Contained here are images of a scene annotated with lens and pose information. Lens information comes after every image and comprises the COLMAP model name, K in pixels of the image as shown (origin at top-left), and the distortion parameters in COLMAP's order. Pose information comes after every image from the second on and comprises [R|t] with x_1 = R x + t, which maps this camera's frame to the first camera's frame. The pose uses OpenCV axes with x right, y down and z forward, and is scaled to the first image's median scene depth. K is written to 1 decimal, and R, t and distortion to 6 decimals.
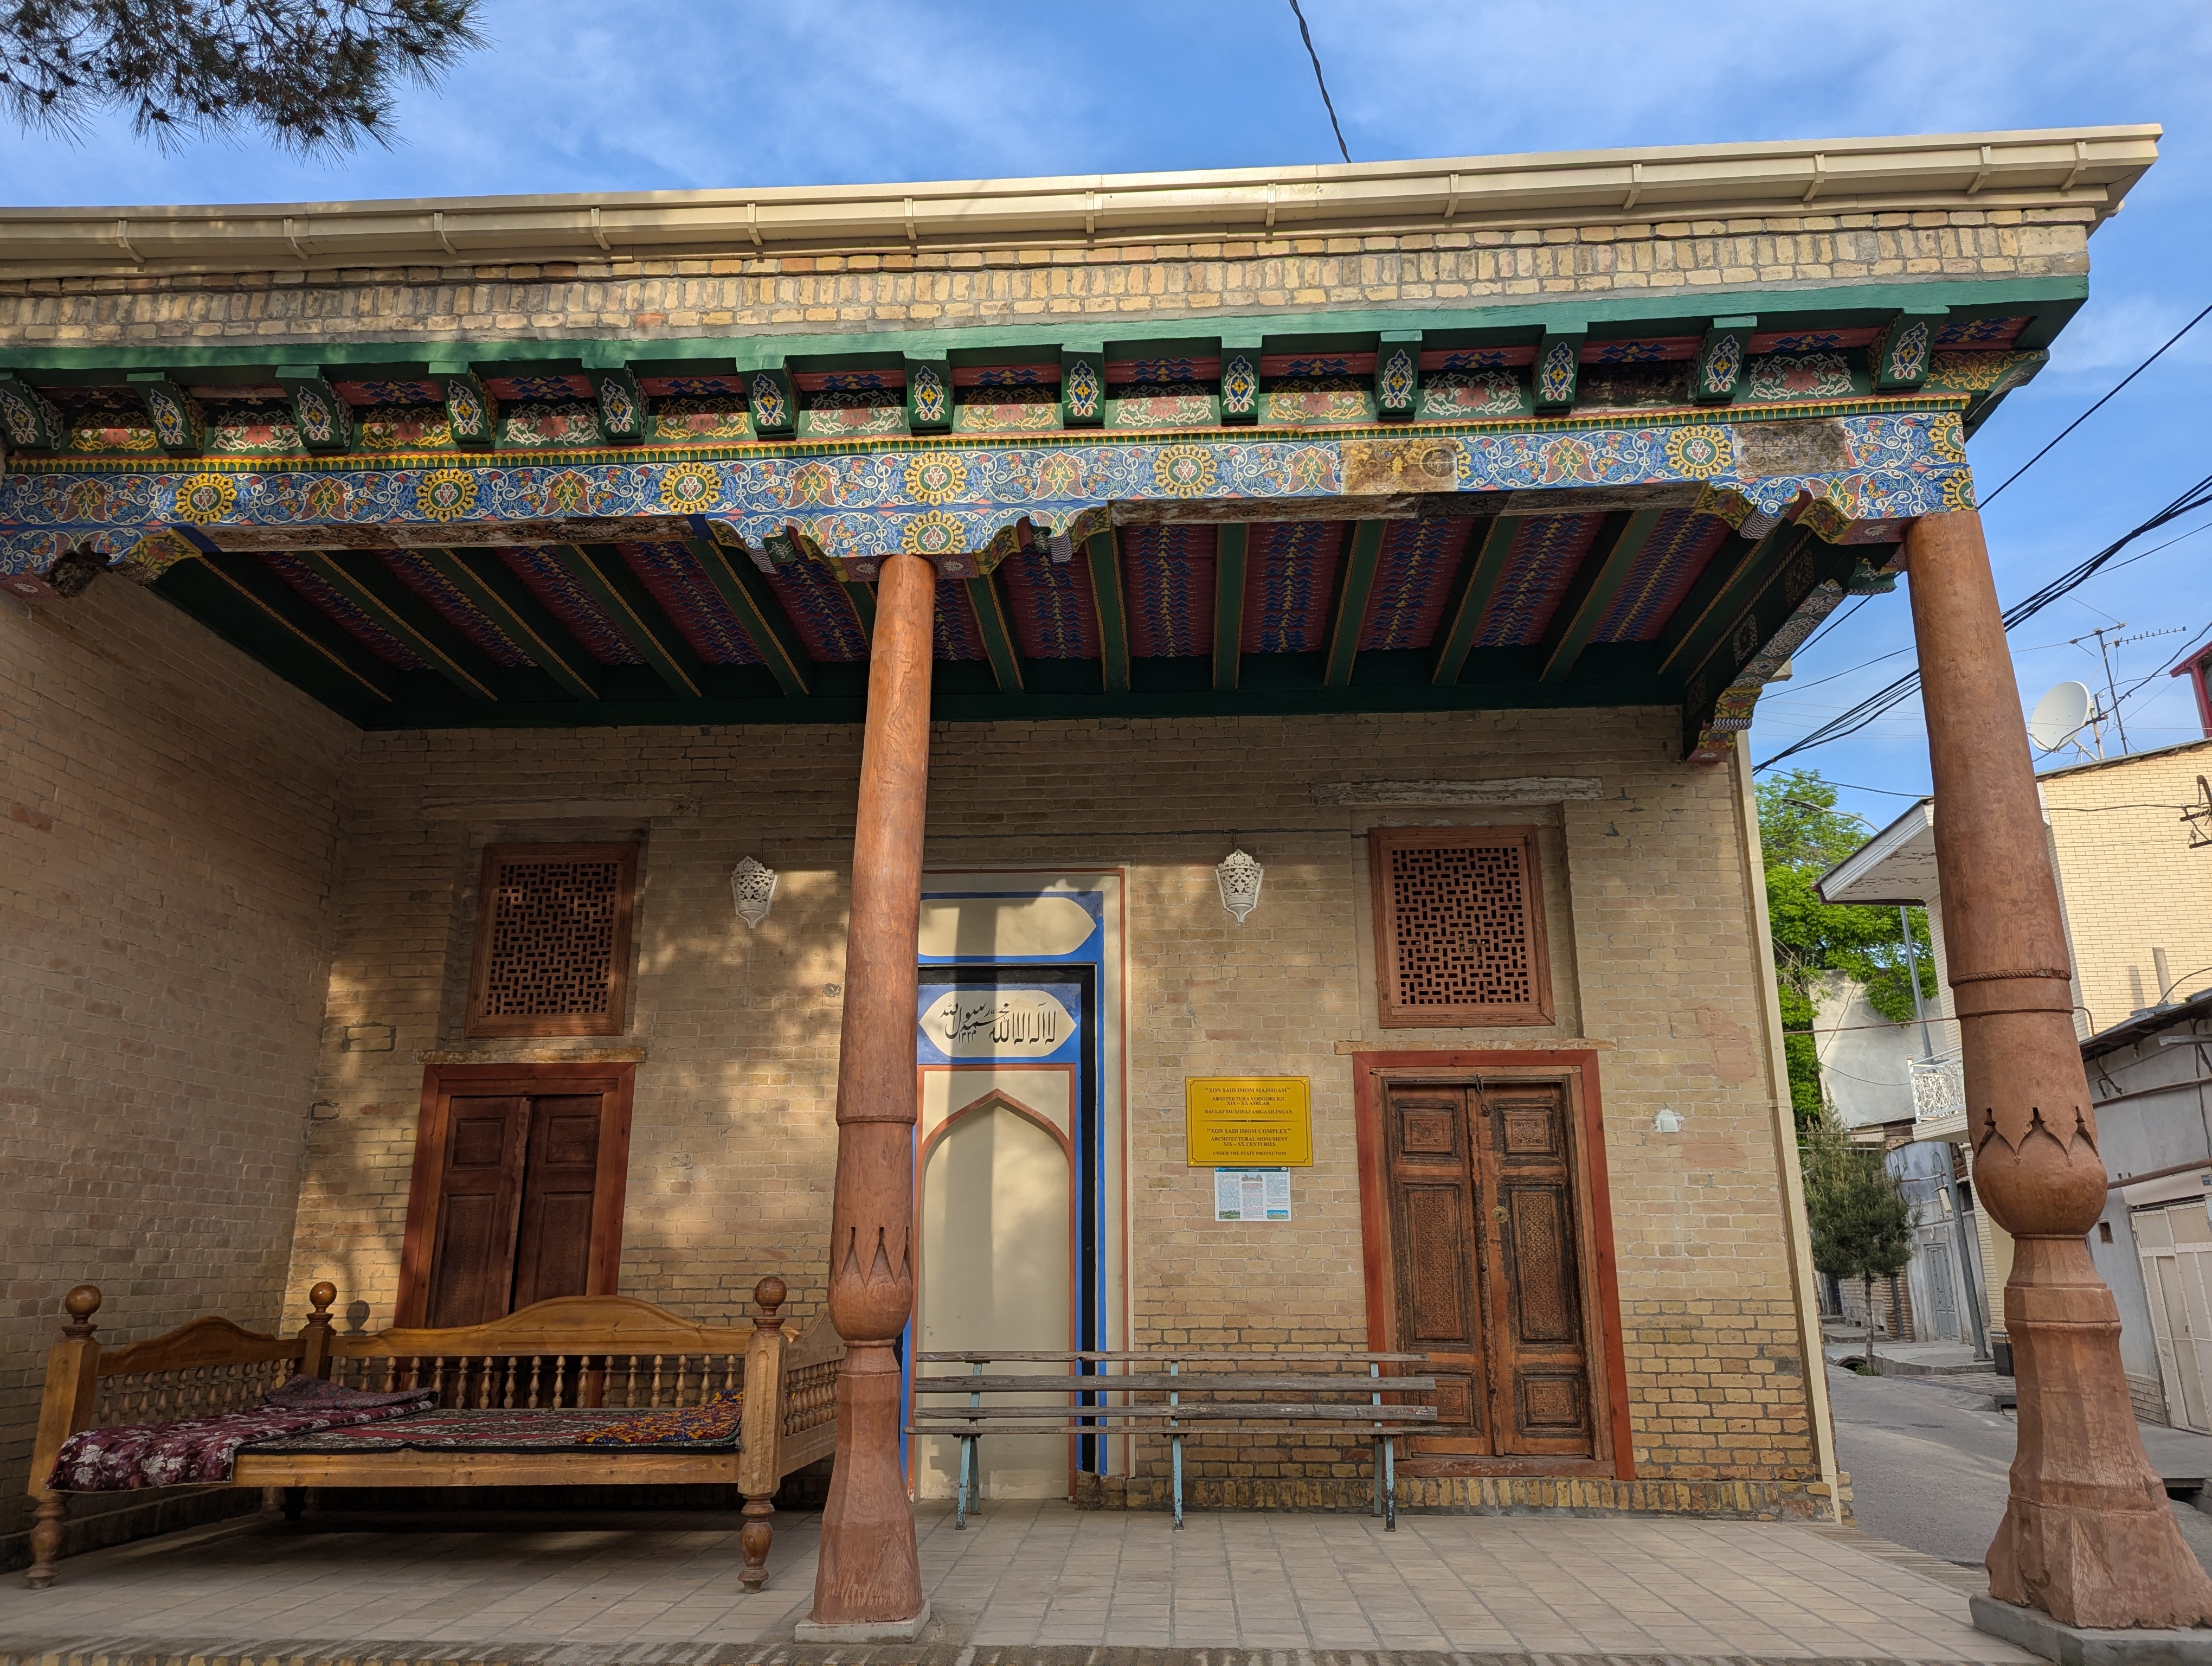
lens RADIAL K [[1625.8, 0, 1109.0], [0, 1625.8, 826.7], [0, 0, 1]] dist [0.047646, -0.055789]
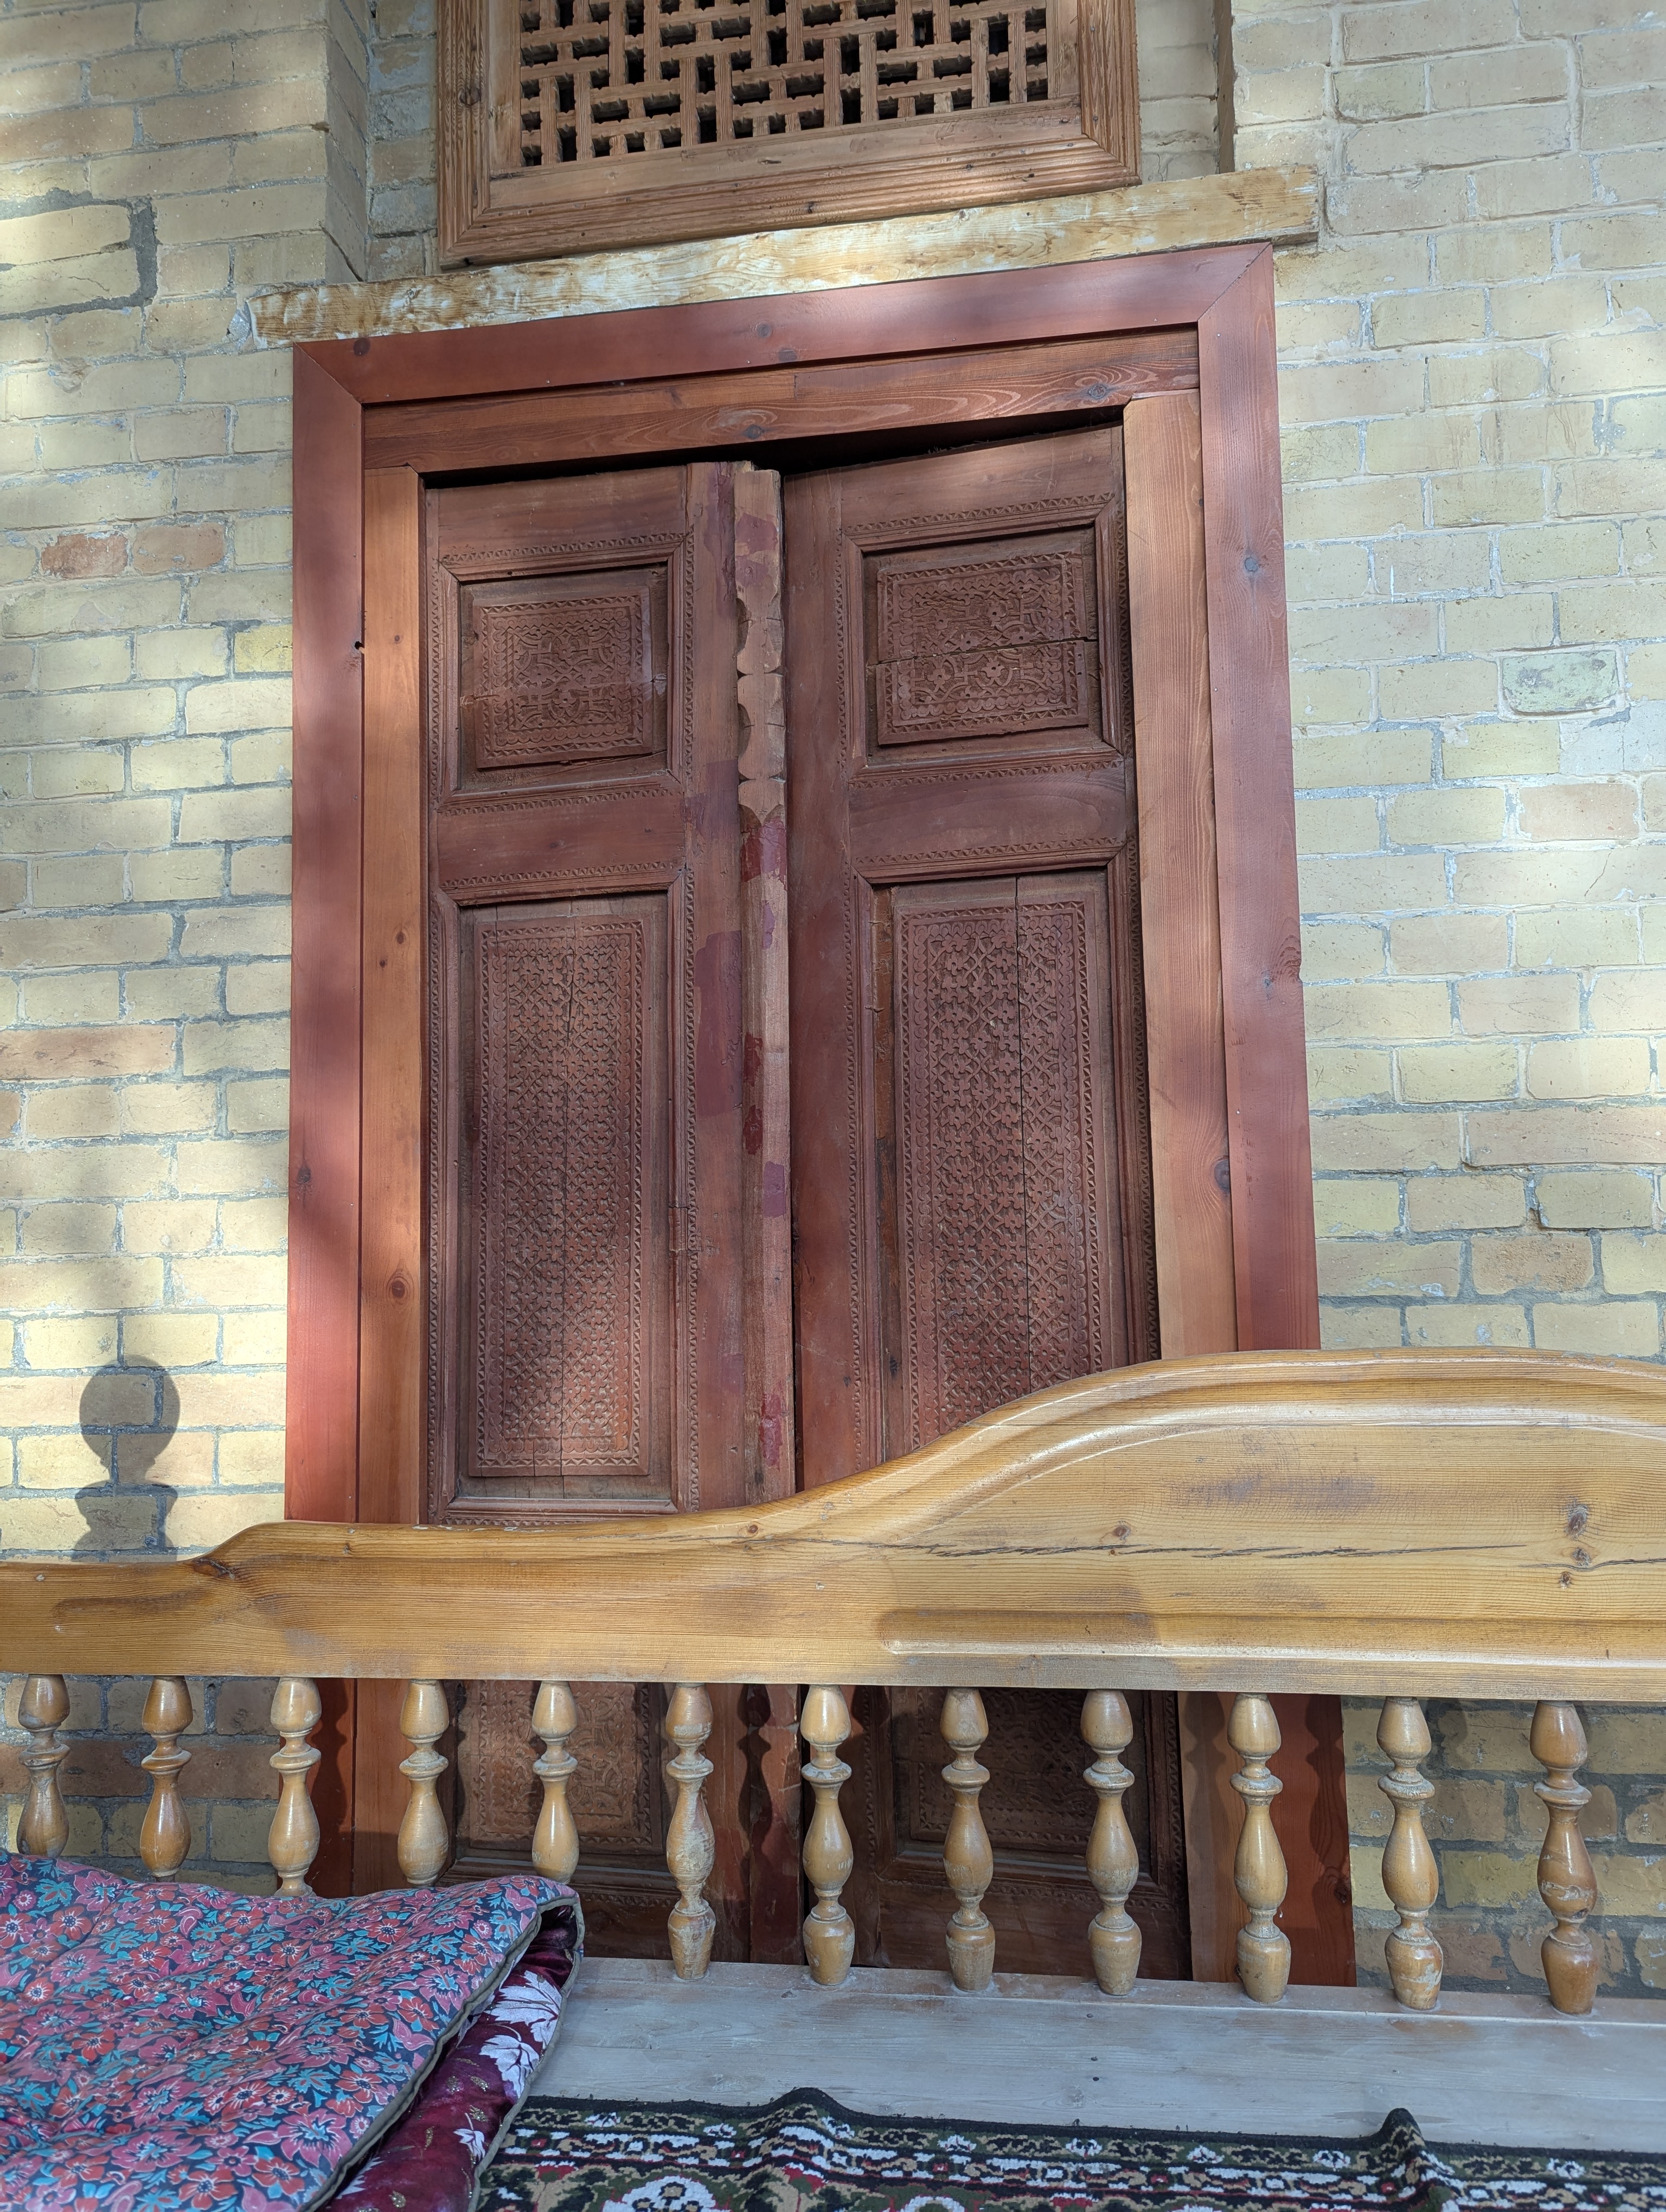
lens RADIAL K [[1625.8, 0, 830.2], [0, 1625.8, 1114.2], [0, 0, 1]] dist [0.047646, -0.055789]
pose [[0.996750, -0.028721, -0.075264, -0.332865], [0.042953, 0.979879, 0.194915, 0.209177], [0.068152, -0.197515, 0.977928, 0.769865]]
